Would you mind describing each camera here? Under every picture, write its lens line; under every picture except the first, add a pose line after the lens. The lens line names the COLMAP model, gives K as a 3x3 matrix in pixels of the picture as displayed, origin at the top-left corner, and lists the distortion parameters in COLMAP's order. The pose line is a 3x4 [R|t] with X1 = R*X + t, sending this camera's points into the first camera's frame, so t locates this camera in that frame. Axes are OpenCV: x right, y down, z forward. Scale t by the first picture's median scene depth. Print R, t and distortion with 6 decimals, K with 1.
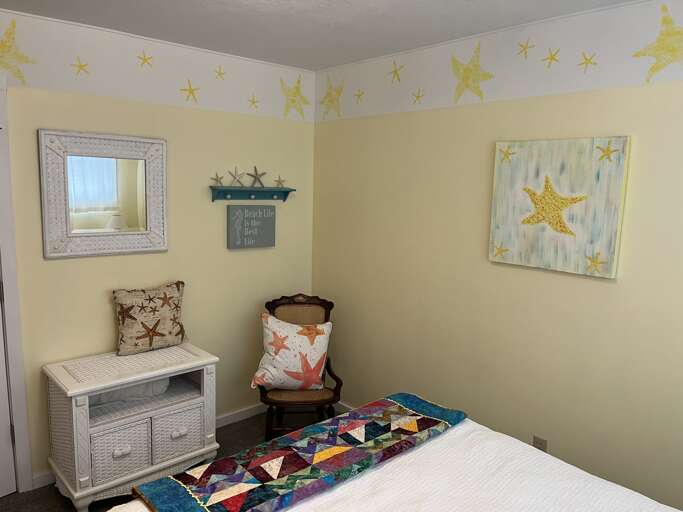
lens RADIAL K [[518.0, 0, 337.7], [0, 518.0, 253.6], [0, 0, 1]] dist [0.012011, -0.013978]
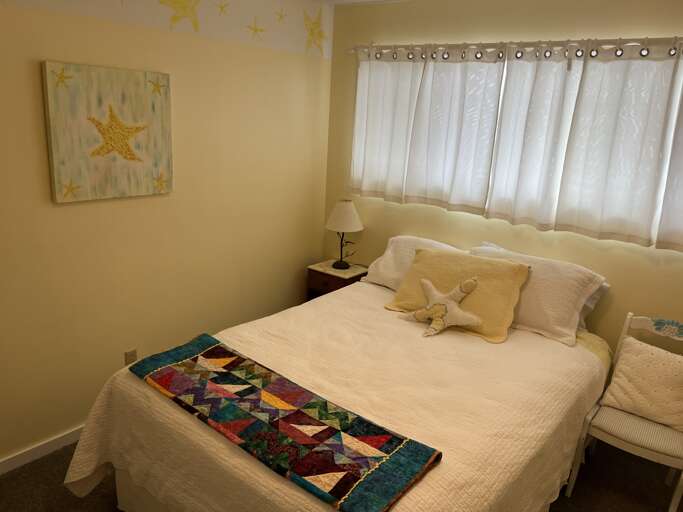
lens RADIAL K [[518.0, 0, 337.3], [0, 518.0, 257.0], [0, 0, 1]] dist [0.012011, -0.013978]
pose [[-0.177455, -0.301564, 0.936786, -0.716844], [0.066523, 0.946041, 0.317145, -0.164594], [-0.981878, 0.118597, -0.147819, 0.770717]]
